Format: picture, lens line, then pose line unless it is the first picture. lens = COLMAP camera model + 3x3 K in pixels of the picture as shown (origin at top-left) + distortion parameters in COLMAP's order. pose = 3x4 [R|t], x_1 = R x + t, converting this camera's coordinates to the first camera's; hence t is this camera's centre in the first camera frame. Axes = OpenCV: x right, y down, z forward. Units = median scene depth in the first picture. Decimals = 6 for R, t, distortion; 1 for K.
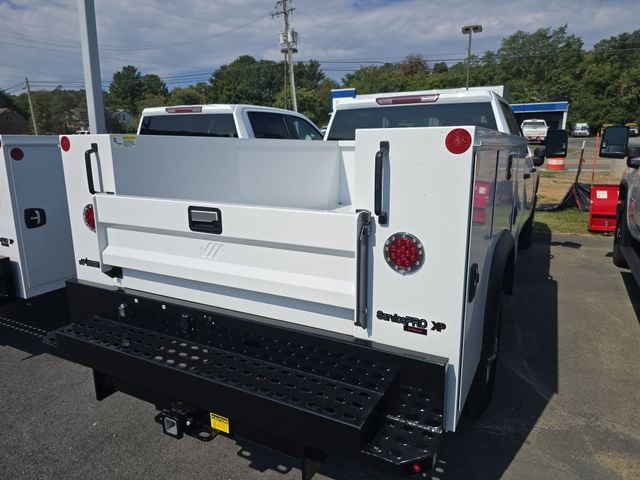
lens RADIAL K [[434.3, 0, 320.0], [0, 434.3, 240.0], [0, 0, 1]] dist [0.042663, -0.038826]
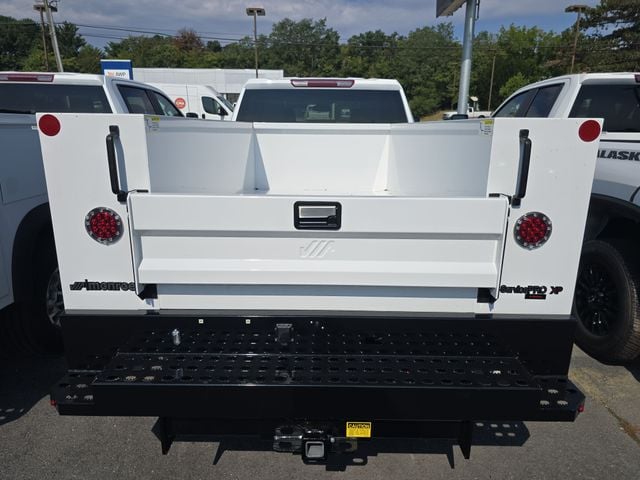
lens RADIAL K [[434.3, 0, 320.0], [0, 434.3, 240.0], [0, 0, 1]] dist [0.042663, -0.038826]
pose [[0.886715, -0.104816, 0.450279, -0.618740], [0.085154, 0.994325, 0.063769, -0.049186], [-0.454408, -0.018202, 0.890608, 0.186683]]
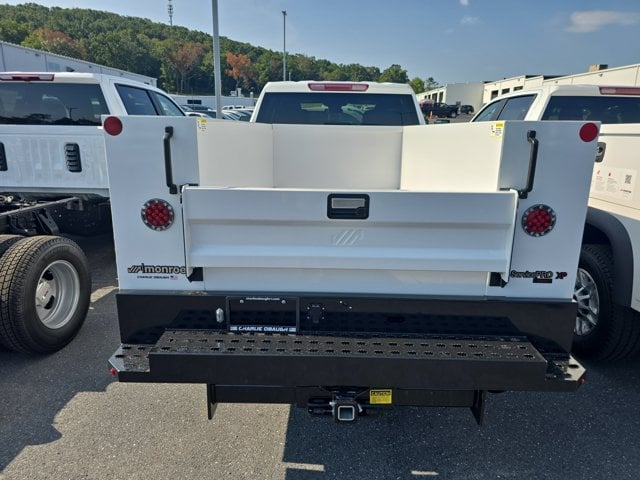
lens RADIAL K [[434.3, 0, 320.0], [0, 434.3, 240.0], [0, 0, 1]] dist [0.042663, -0.038826]
pose [[0.891811, -0.098346, 0.441590, -0.718878], [0.080687, 0.995013, 0.058646, -0.030985], [-0.445156, -0.016671, 0.895298, 0.116800]]
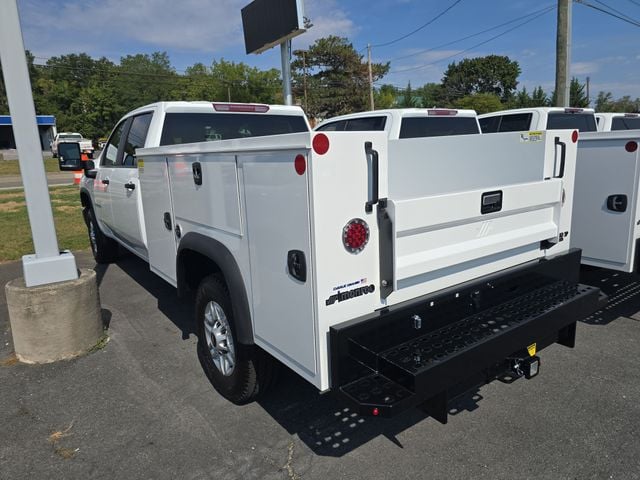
lens RADIAL K [[435.9, 0, 320.5], [0, 435.9, 238.7], [0, 0, 1]] dist [0.038934, -0.036519]
pose [[0.439203, -0.190206, 0.878022, -1.451401], [0.221859, 0.970024, 0.099158, -0.161583], [-0.870563, 0.151247, 0.468236, 0.795377]]
